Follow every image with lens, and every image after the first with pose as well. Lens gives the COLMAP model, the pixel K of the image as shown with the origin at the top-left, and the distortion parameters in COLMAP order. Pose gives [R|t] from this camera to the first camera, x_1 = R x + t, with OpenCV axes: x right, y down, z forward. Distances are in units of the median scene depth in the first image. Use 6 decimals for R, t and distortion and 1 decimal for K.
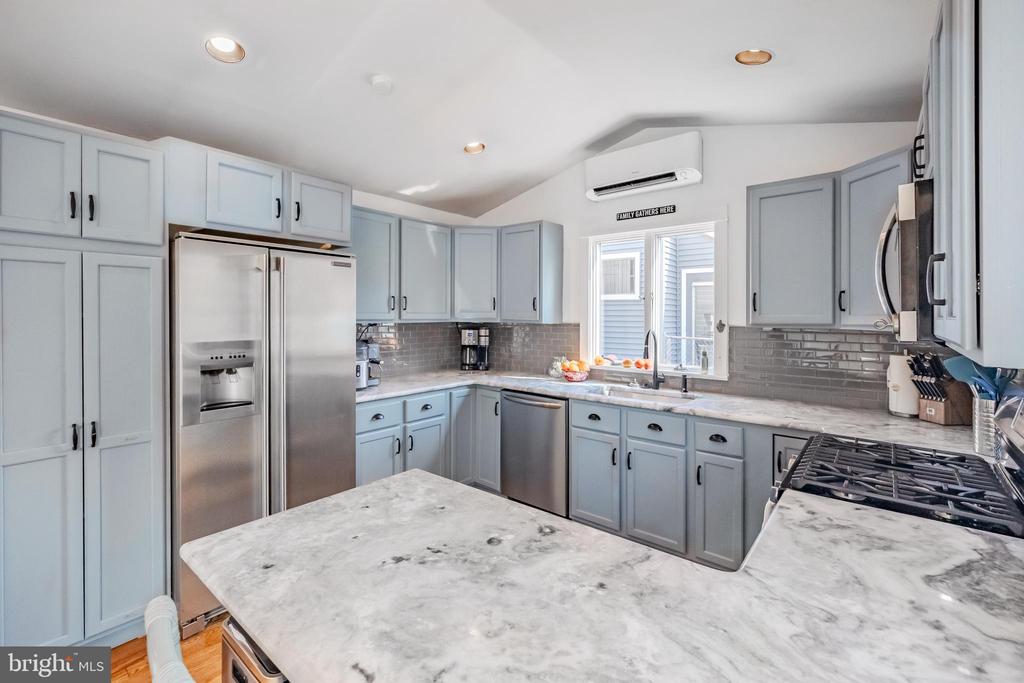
lens RADIAL K [[447.7, 0, 519.7], [0, 447.7, 316.8], [0, 0, 1]] dist [0.001655, -0.001416]
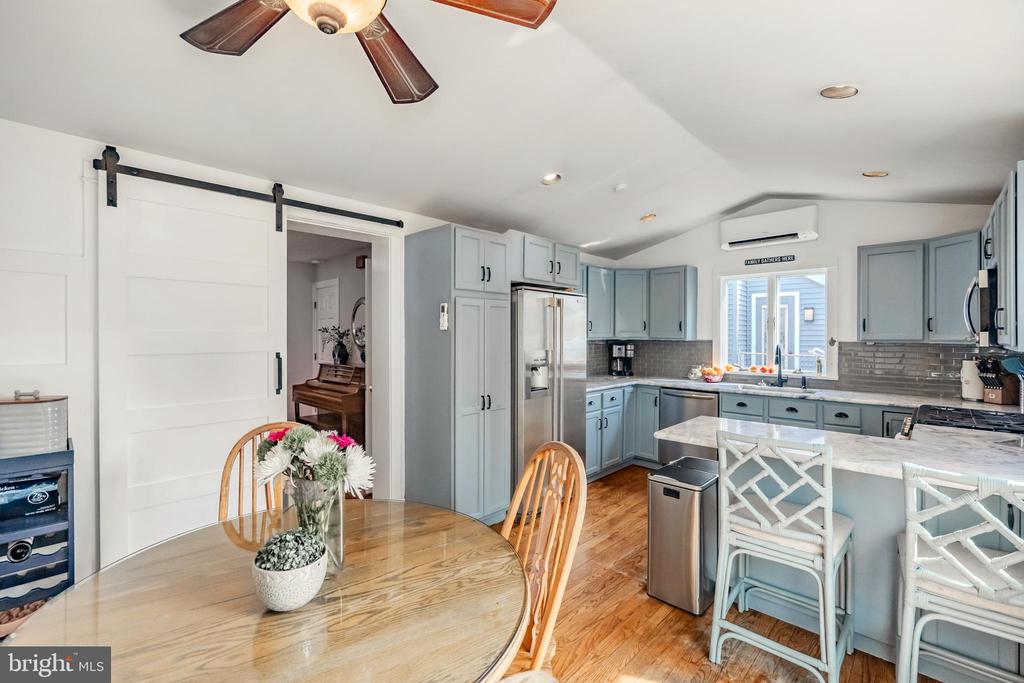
lens RADIAL K [[447.7, 0, 511.3], [0, 447.7, 338.8], [0, 0, 1]] dist [0.001655, -0.001416]
pose [[0.997526, -0.001624, -0.070275, -0.466791], [0.002058, 0.999979, 0.006109, 0.000686], [0.070264, -0.006239, 0.997509, -0.487467]]
